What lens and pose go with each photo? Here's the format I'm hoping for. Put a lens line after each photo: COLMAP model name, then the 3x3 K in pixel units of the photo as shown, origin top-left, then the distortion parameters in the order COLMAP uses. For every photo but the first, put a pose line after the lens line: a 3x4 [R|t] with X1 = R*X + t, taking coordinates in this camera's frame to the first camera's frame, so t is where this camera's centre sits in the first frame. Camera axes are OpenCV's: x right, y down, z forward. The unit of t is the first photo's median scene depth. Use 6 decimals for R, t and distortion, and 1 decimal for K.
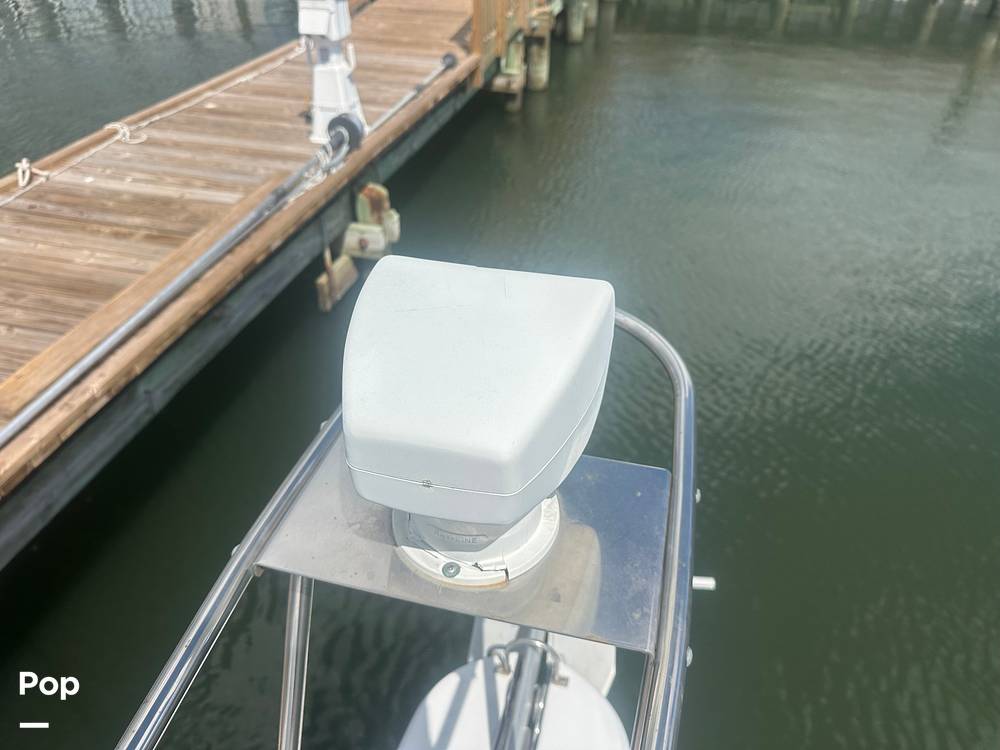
lens RADIAL K [[722.7, 0, 530.5], [0, 722.7, 374.2], [0, 0, 1]] dist [0.003230, -0.045604]
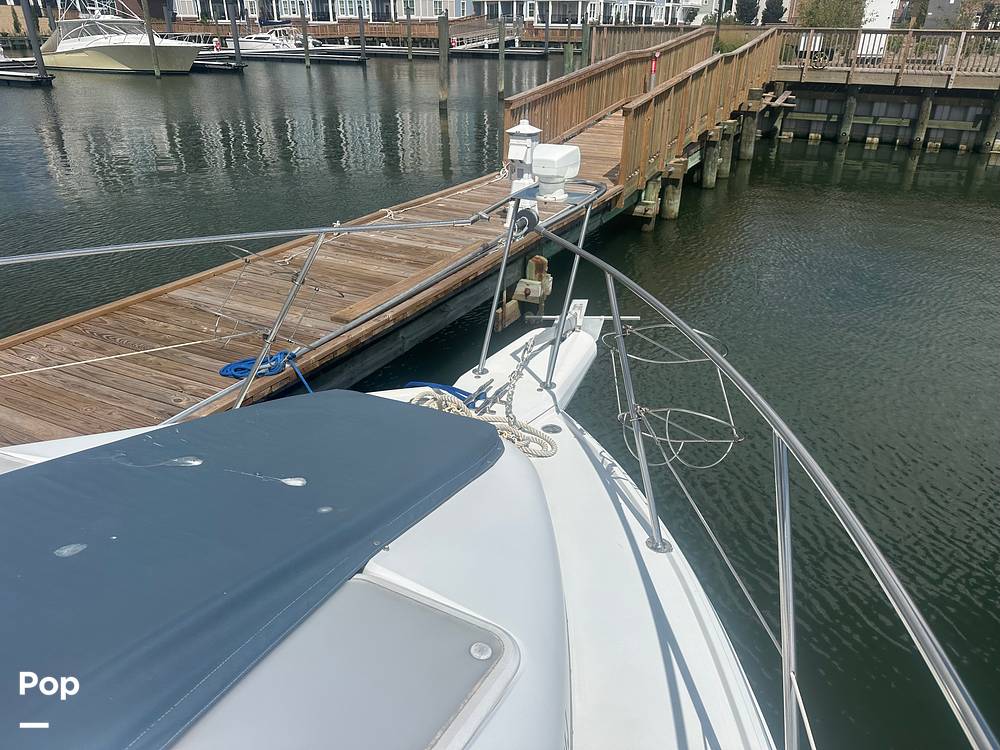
lens RADIAL K [[689.6, 0, 501.6], [0, 689.6, 361.9], [0, 0, 1]] dist [0.051890, -0.073077]
pose [[0.967245, 0.097601, -0.234330, 0.070702], [-0.141769, 0.973448, -0.179726, 0.237928], [0.210566, 0.207060, 0.955399, -0.373289]]
